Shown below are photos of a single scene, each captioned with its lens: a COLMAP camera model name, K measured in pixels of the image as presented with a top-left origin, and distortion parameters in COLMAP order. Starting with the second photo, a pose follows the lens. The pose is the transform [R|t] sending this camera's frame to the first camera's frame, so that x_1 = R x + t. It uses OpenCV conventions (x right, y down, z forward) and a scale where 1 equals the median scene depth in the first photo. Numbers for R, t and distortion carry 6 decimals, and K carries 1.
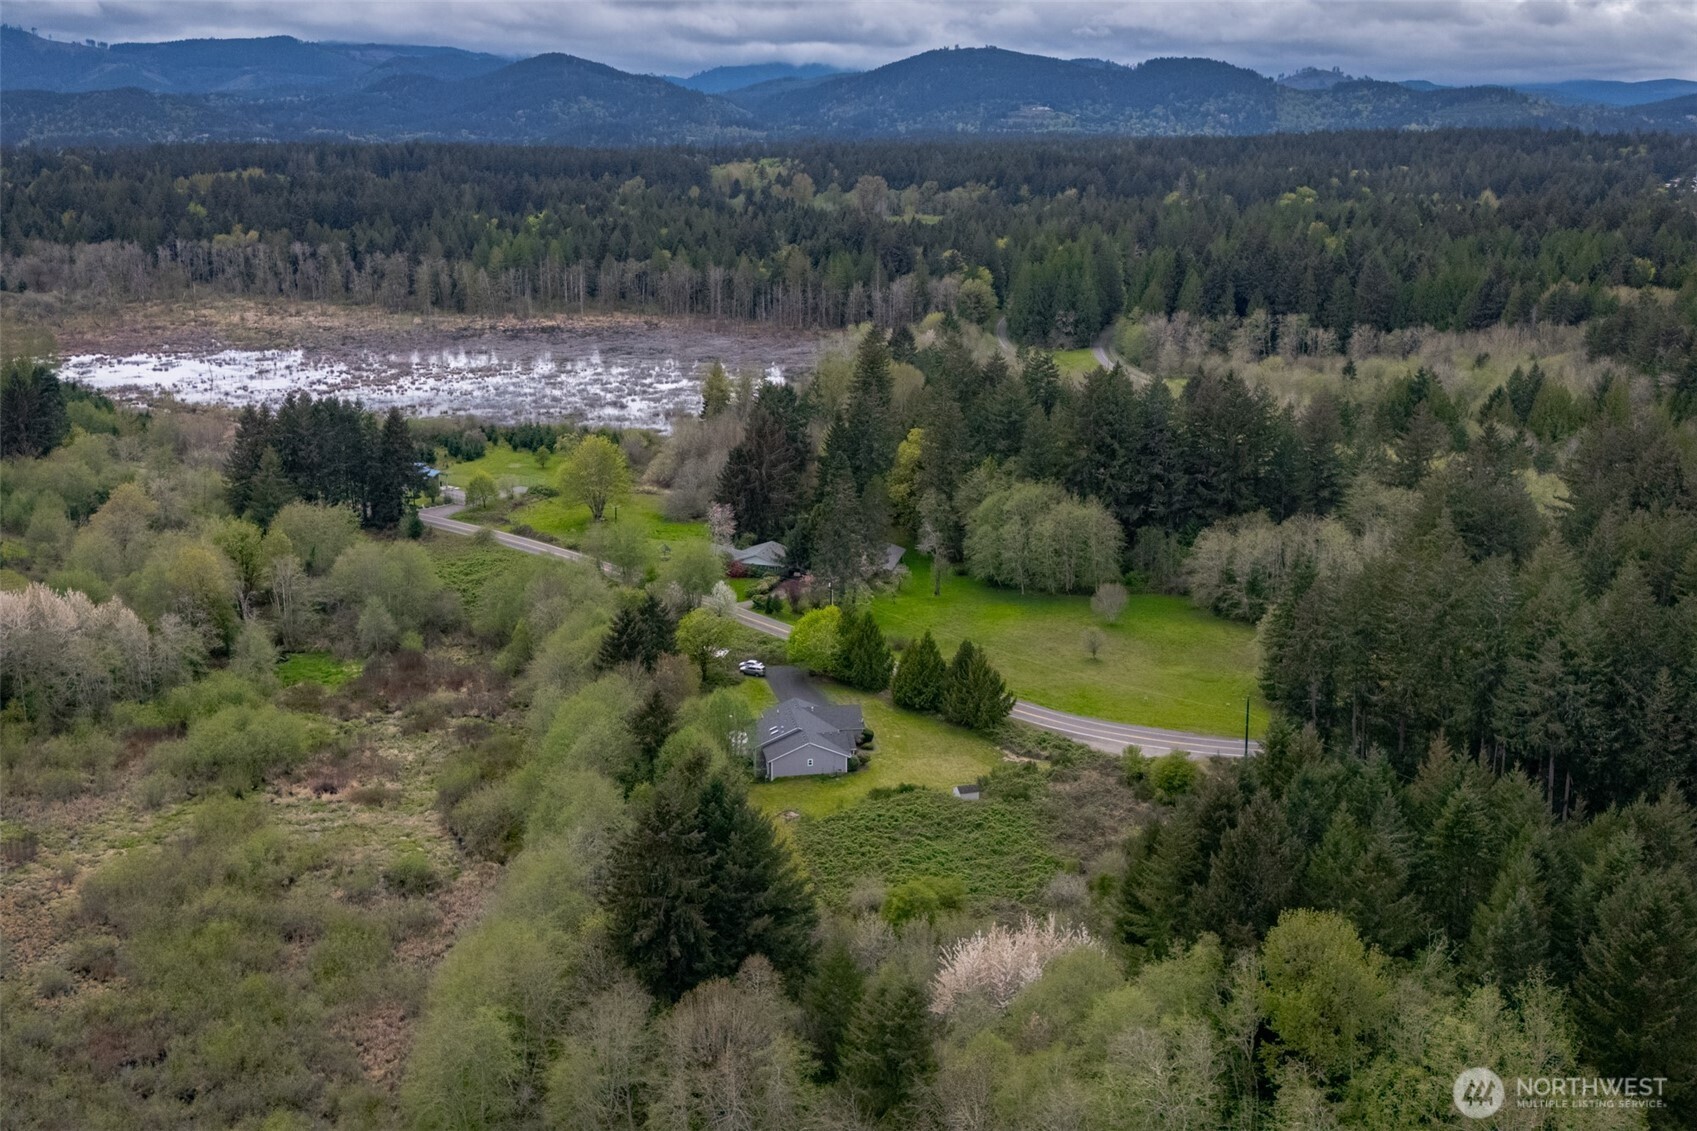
lens RADIAL K [[1746.0, 0, 846.0], [0, 1746.0, 558.4], [0, 0, 1]] dist [0.104584, -0.211173]
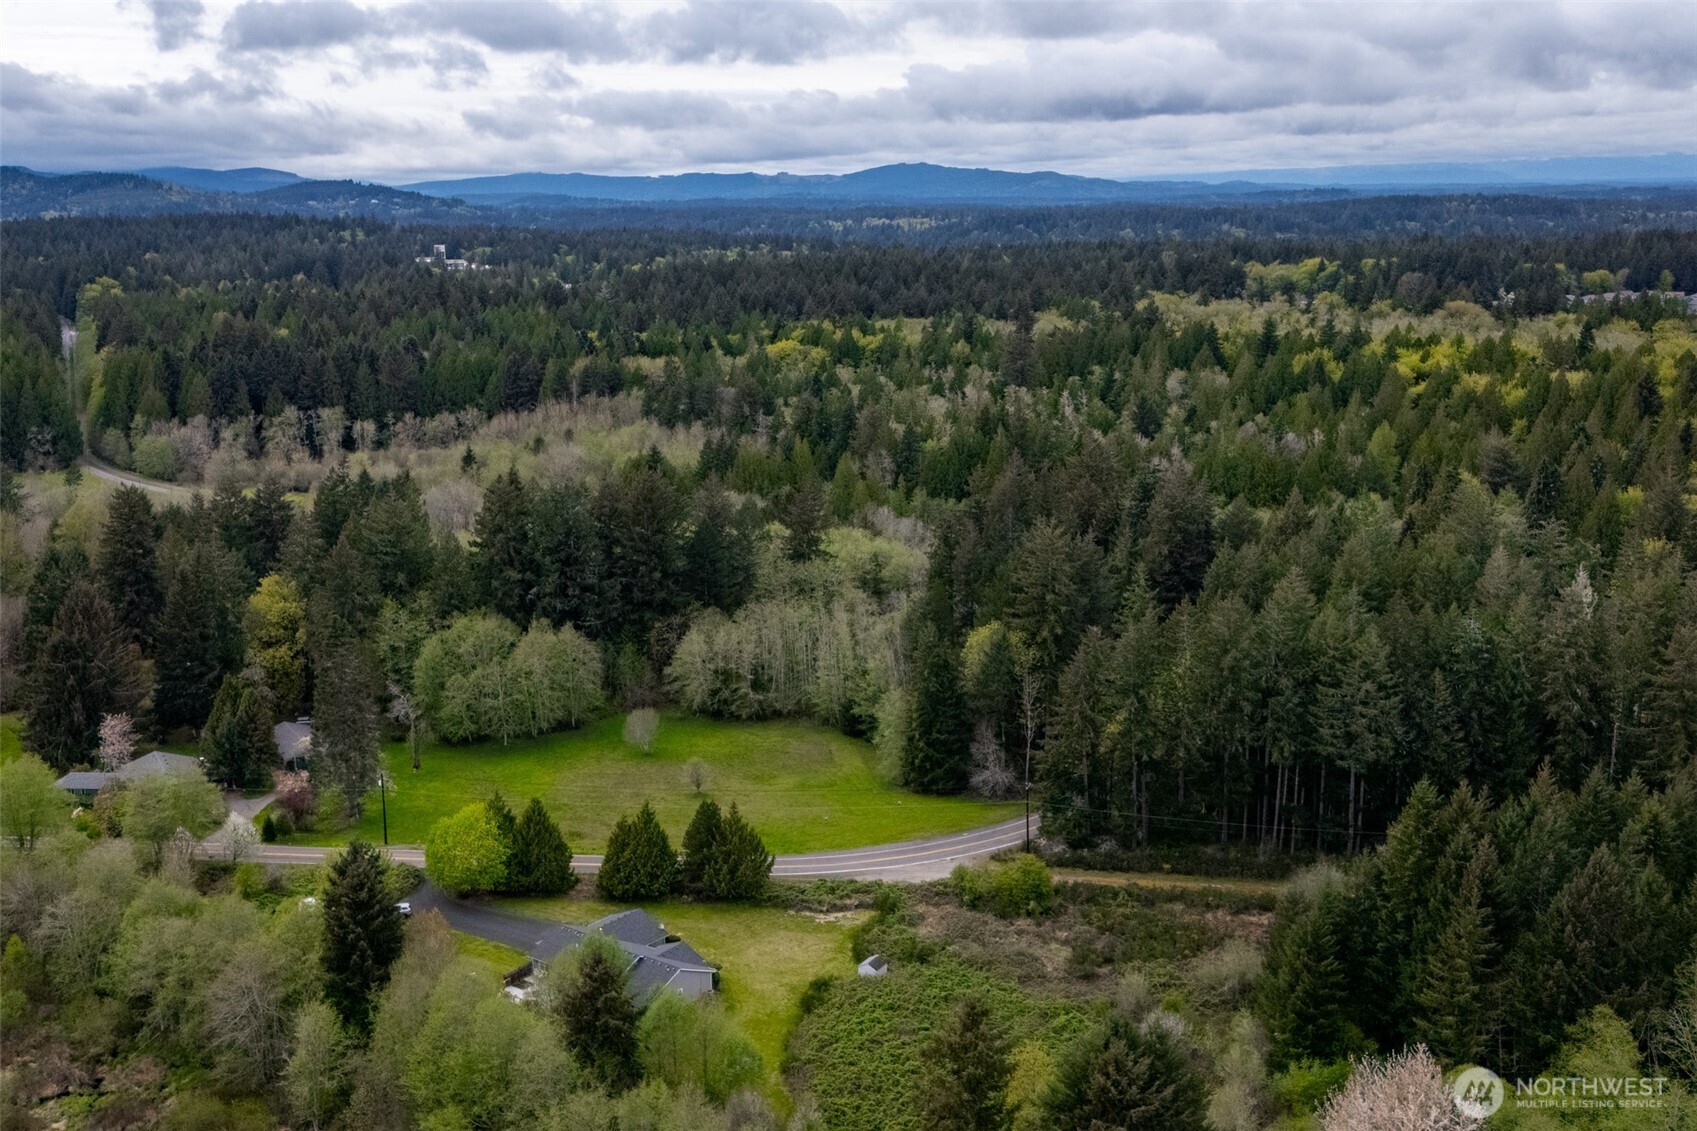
lens RADIAL K [[1746.0, 0, 846.0], [0, 1746.0, 558.4], [0, 0, 1]] dist [0.104584, -0.211173]
pose [[0.732265, -0.143709, 0.665684, -0.300537], [0.174762, 0.984402, 0.020272, -0.051931], [-0.658214, 0.101492, 0.745958, 0.213406]]
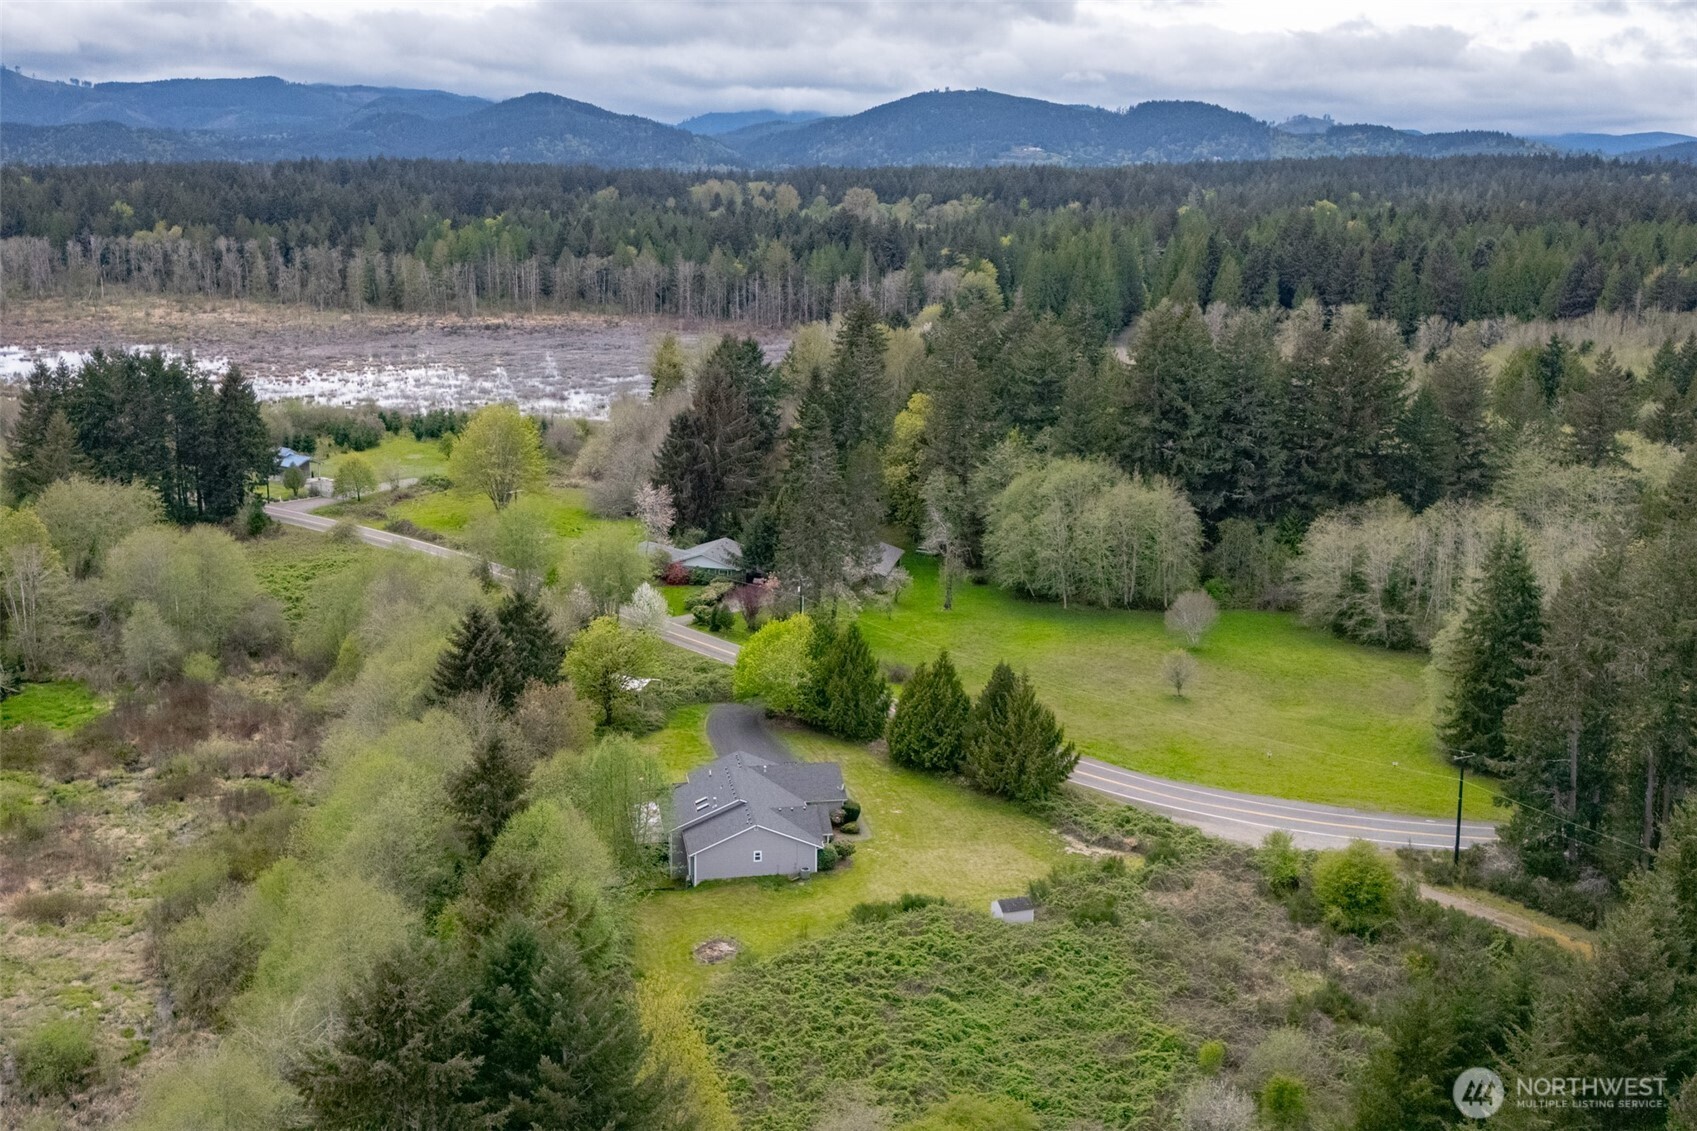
lens RADIAL K [[1746.0, 0, 846.0], [0, 1746.0, 558.4], [0, 0, 1]] dist [0.104584, -0.211173]
pose [[0.999961, 0.005320, 0.007082, 0.003751], [-0.005124, 0.999612, -0.027375, 0.017787], [-0.007225, 0.027338, 0.999600, 0.238799]]
